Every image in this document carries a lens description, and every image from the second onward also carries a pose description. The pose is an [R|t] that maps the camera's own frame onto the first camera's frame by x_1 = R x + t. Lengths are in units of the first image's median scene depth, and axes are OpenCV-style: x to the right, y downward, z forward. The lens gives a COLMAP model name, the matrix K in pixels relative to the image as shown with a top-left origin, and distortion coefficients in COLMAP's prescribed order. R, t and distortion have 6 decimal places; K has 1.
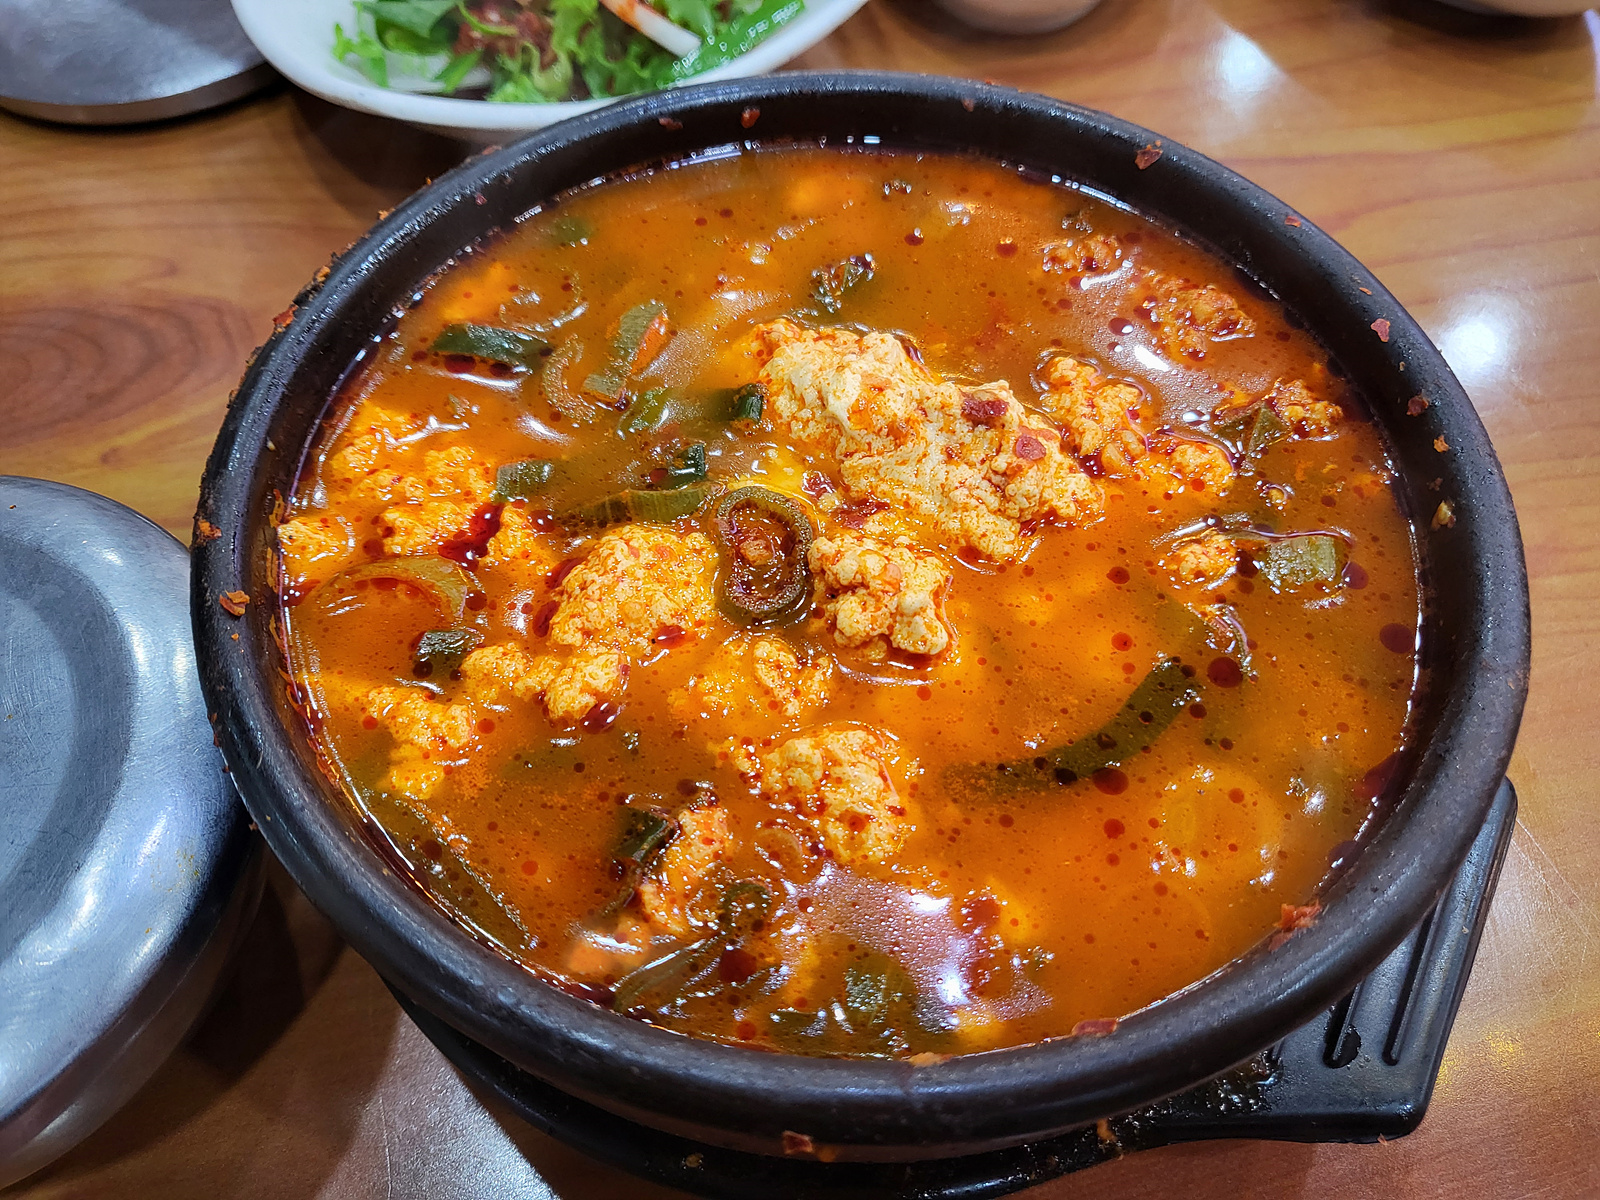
lens RADIAL K [[1230.2, 0, 799.2], [0, 1230.2, 607.9], [0, 0, 1]] dist [-0.037907, 0.034944]
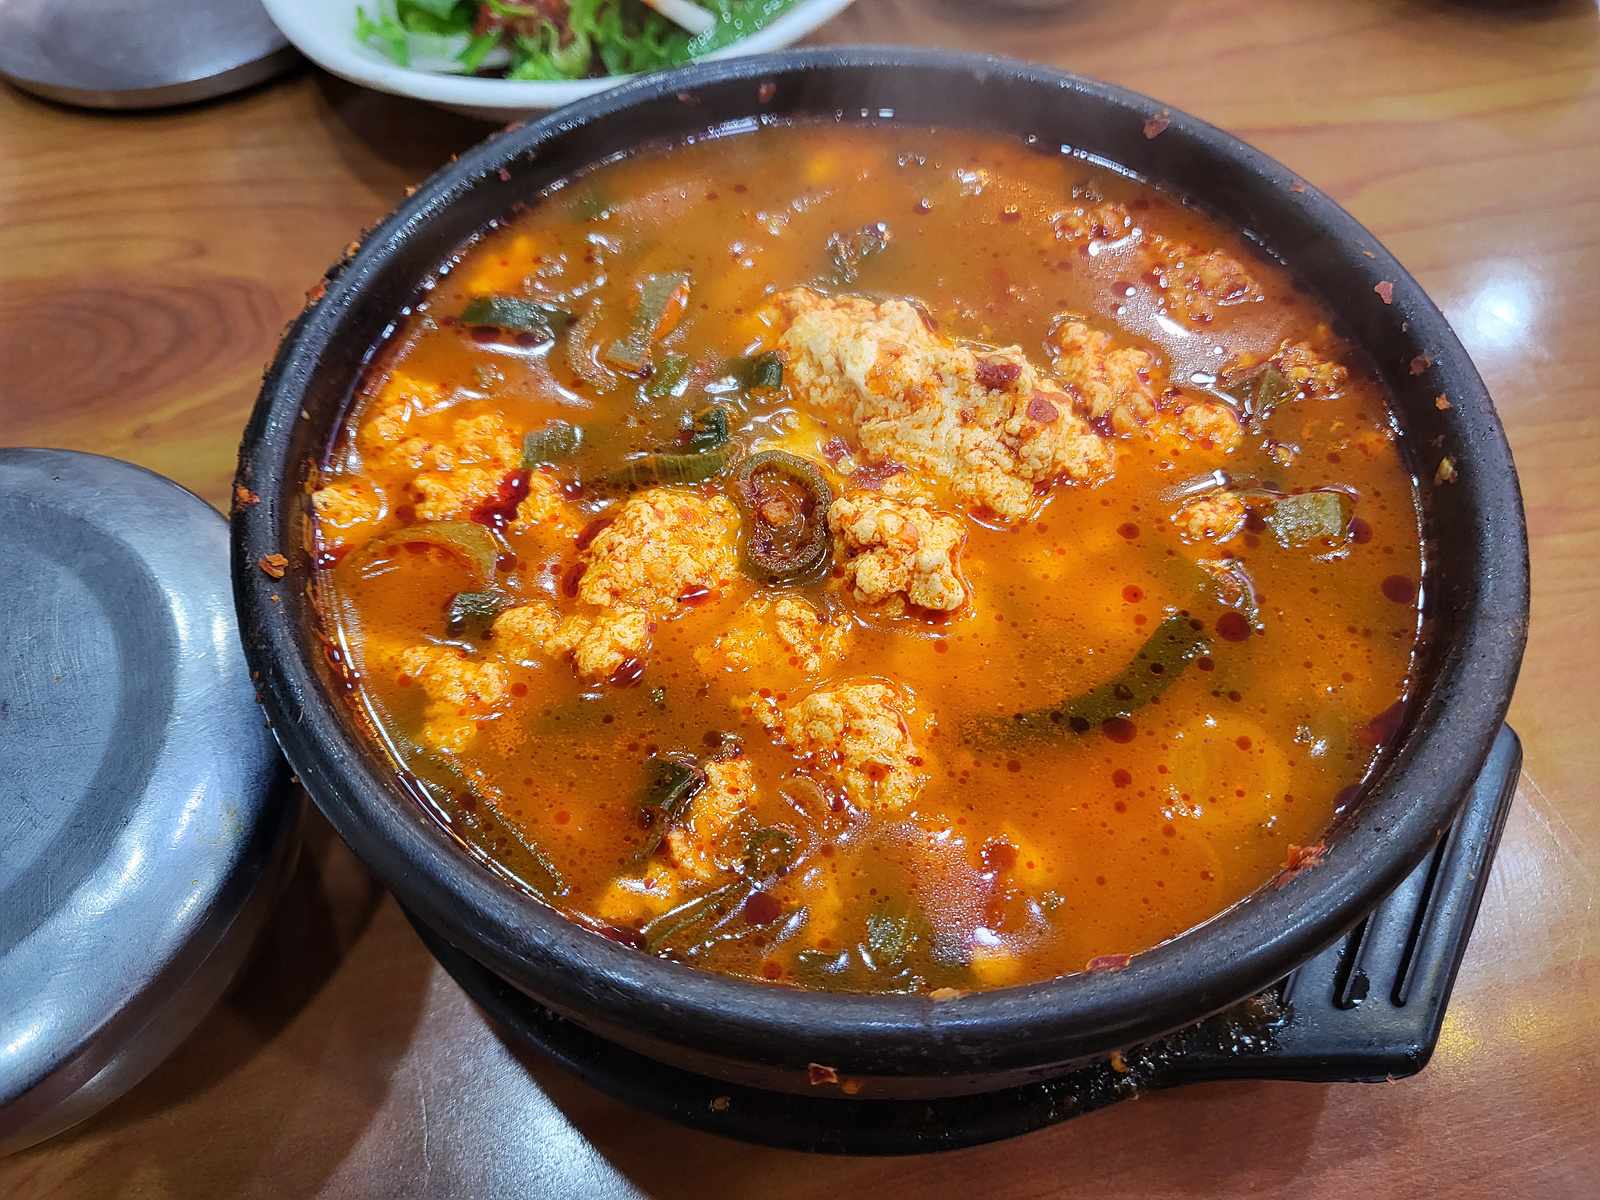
lens RADIAL K [[1230.2, 0, 811.4], [0, 1230.2, 591.2], [0, 0, 1]] dist [-0.037907, 0.034944]
pose [[0.999945, -0.009104, -0.005181, -0.001405], [0.009119, 0.999954, 0.002991, 0.016401], [0.005153, -0.003038, 0.999982, -0.029446]]
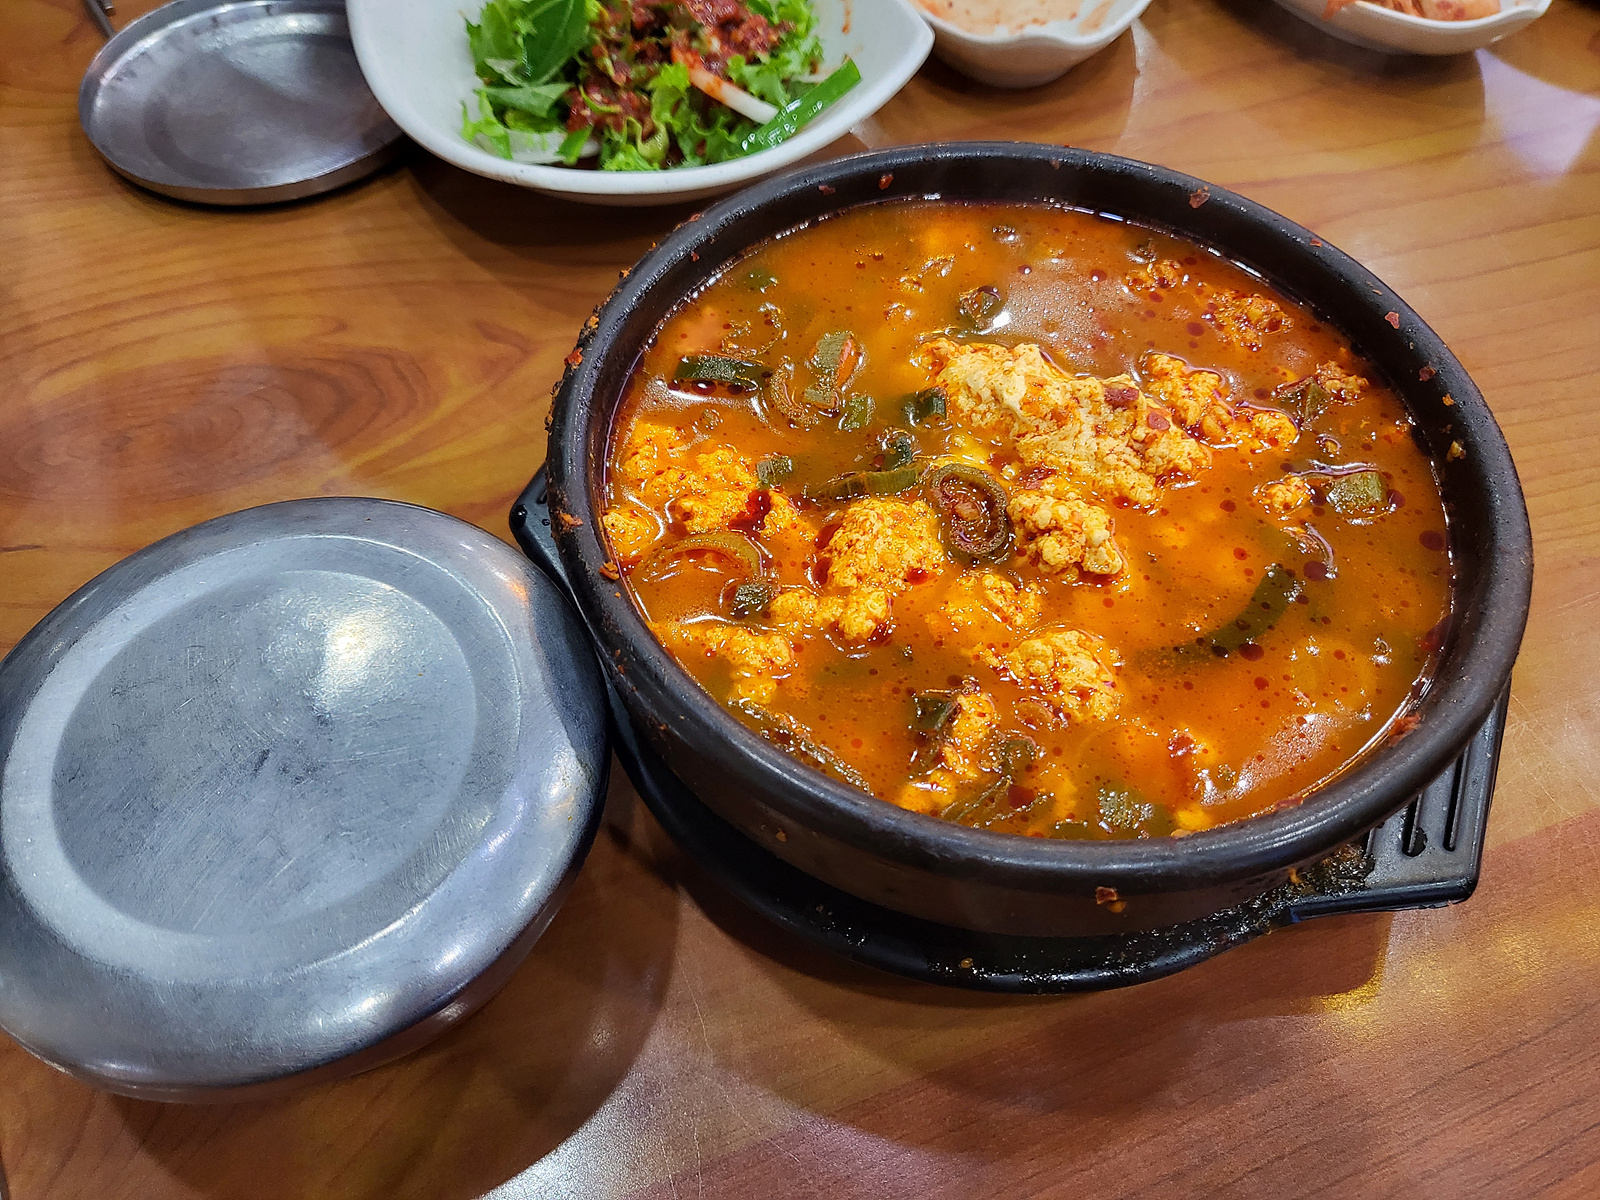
lens RADIAL K [[1230.2, 0, 788.3], [0, 1230.2, 605.5], [0, 0, 1]] dist [-0.037907, 0.034944]
pose [[0.994889, -0.073095, 0.069668, -0.325164], [0.074106, 0.997178, -0.012042, 0.057903], [-0.068591, 0.017143, 0.997498, -0.318316]]
